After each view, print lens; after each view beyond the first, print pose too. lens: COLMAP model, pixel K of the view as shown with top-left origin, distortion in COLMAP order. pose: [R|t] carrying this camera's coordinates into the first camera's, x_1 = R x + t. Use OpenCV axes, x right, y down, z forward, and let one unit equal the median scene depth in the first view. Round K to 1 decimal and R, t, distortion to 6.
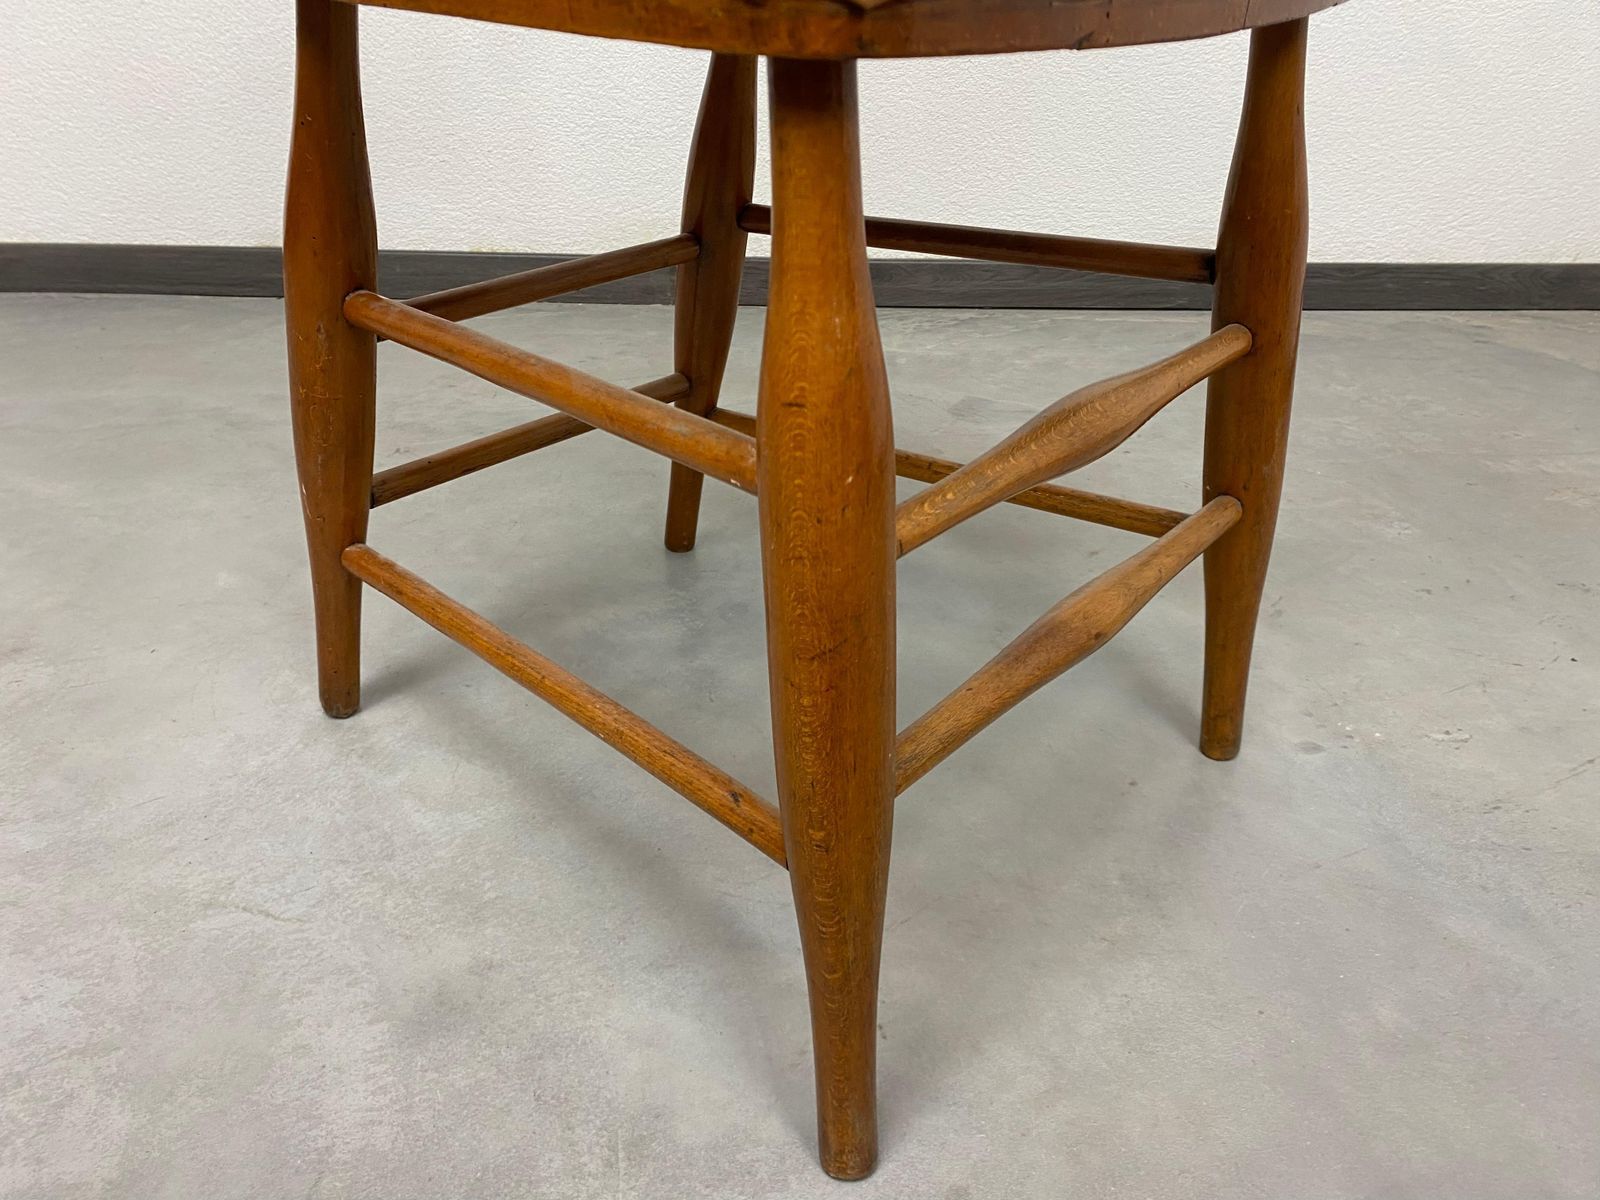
lens RADIAL K [[1193.3, 0, 788.6], [0, 1193.3, 590.2], [0, 0, 1]] dist [0.014761, -0.011521]
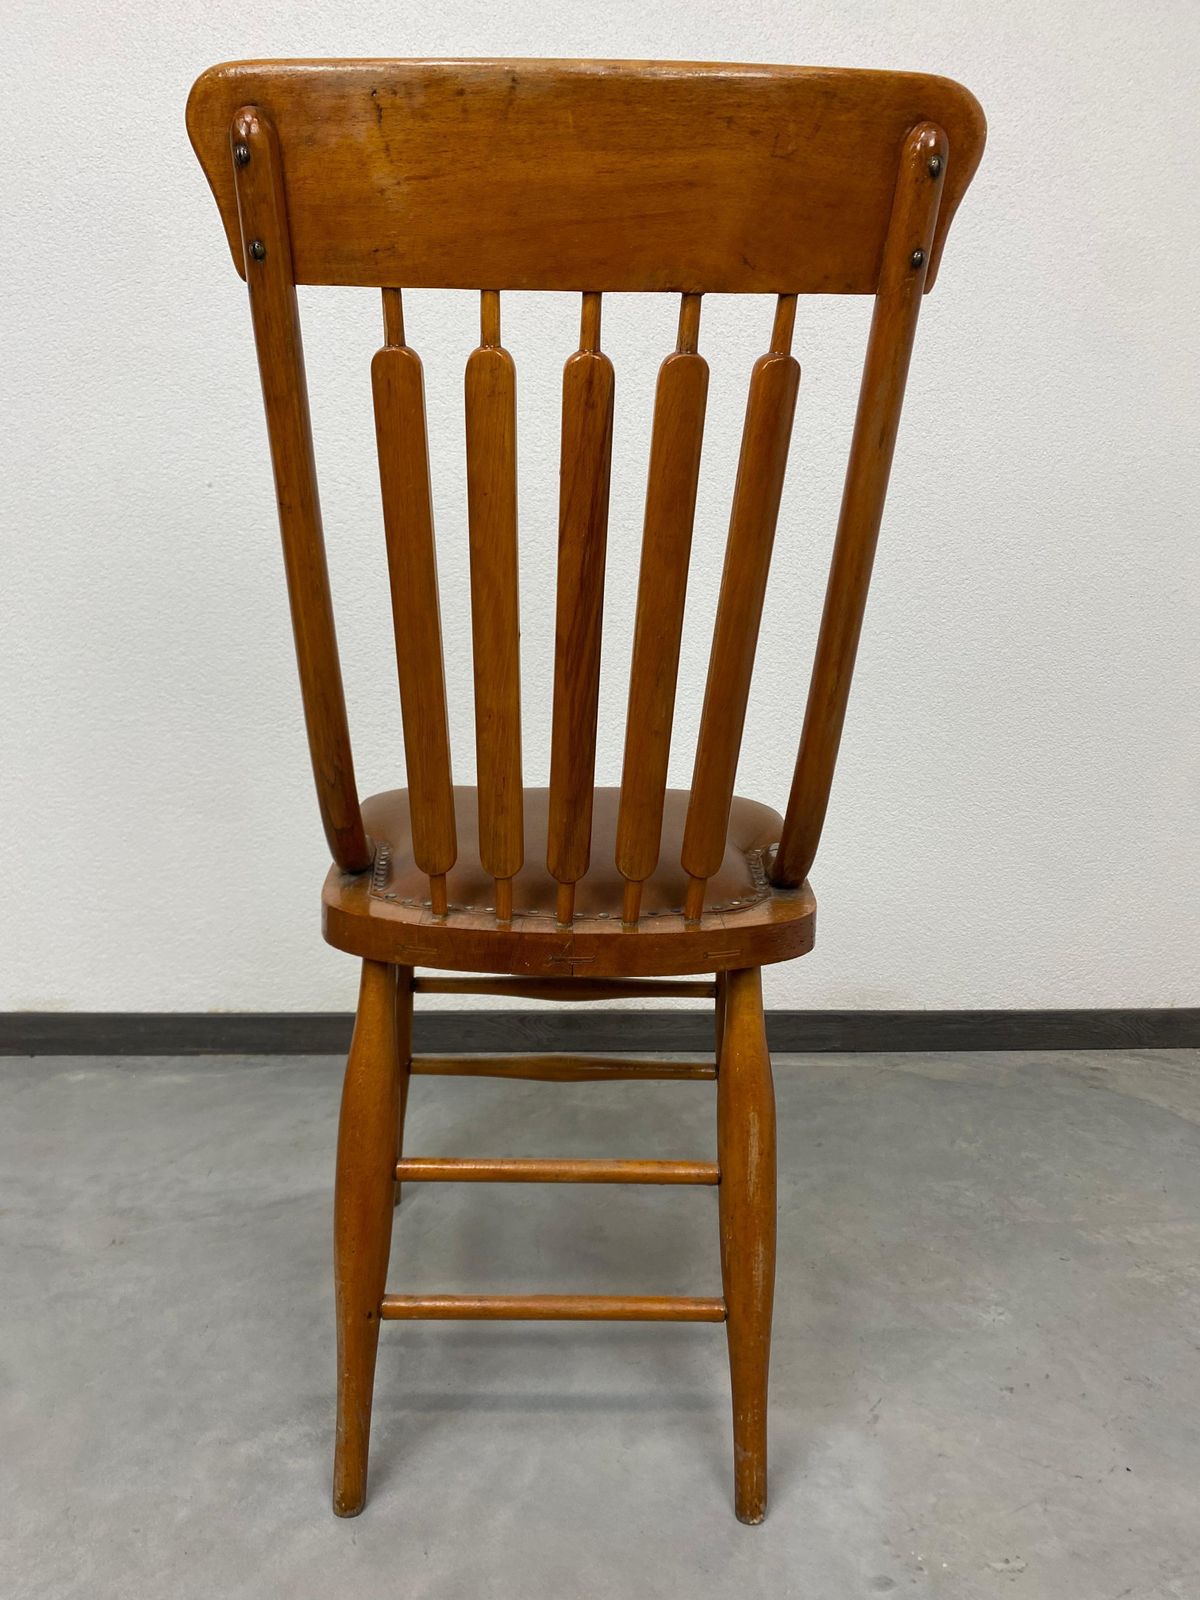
lens RADIAL K [[1193.3, 0, 589.9], [0, 1193.3, 812.4], [0, 0, 1]] dist [0.014761, -0.011521]
pose [[0.999656, -0.009546, 0.024421, 0.111972], [0.016626, 0.950960, -0.308866, -0.171385], [-0.020275, 0.309166, 0.950792, -0.232350]]
